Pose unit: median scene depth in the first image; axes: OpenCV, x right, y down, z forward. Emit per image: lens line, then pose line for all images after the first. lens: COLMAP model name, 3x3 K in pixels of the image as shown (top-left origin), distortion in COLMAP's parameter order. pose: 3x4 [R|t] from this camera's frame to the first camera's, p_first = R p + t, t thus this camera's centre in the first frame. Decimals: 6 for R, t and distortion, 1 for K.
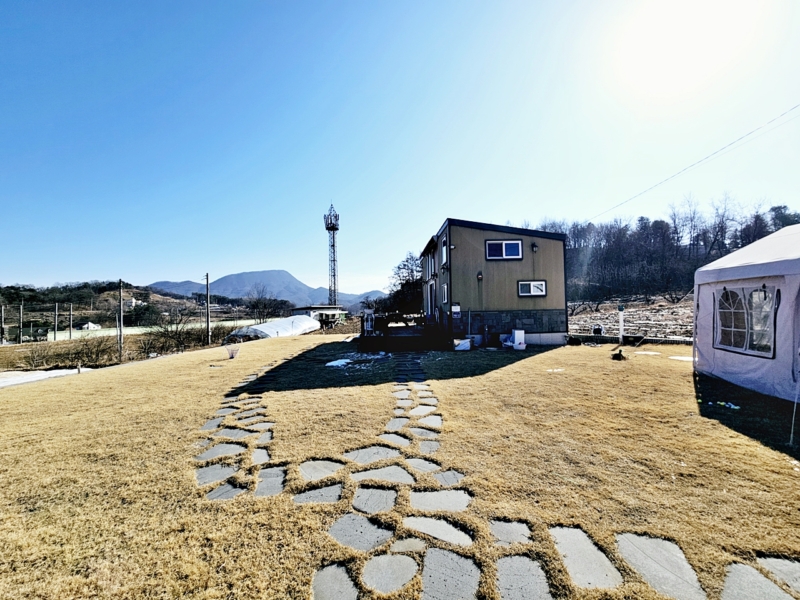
lens RADIAL K [[326.4, 0, 400.0], [0, 326.4, 300.0], [0, 0, 1]] dist [-0.003609, 0.000061]
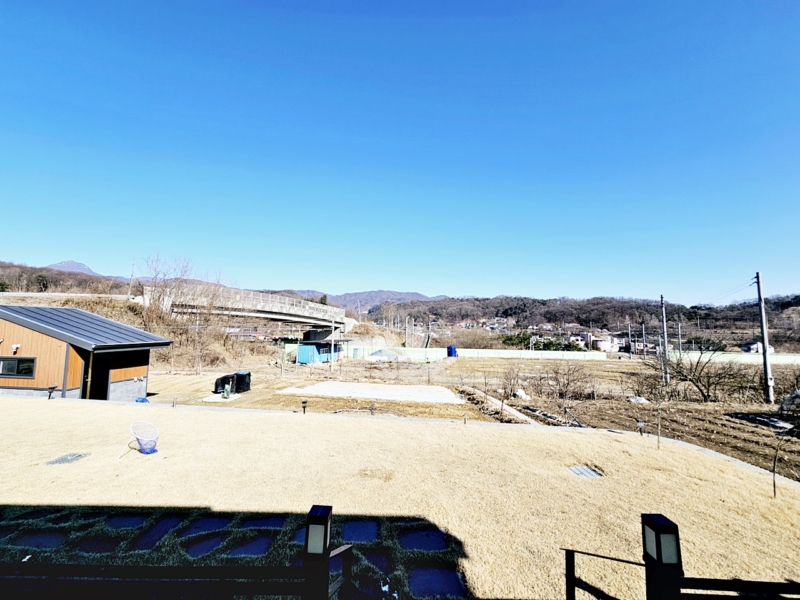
lens RADIAL K [[325.1, 0, 399.7], [0, 325.1, 300.0], [0, 0, 1]] dist [-0.004056, 0.001450]
pose [[-0.057274, -0.066270, -0.996157, -0.003285], [0.012946, 0.997661, -0.067115, -0.002238], [0.998275, -0.016740, -0.056282, 0.160295]]
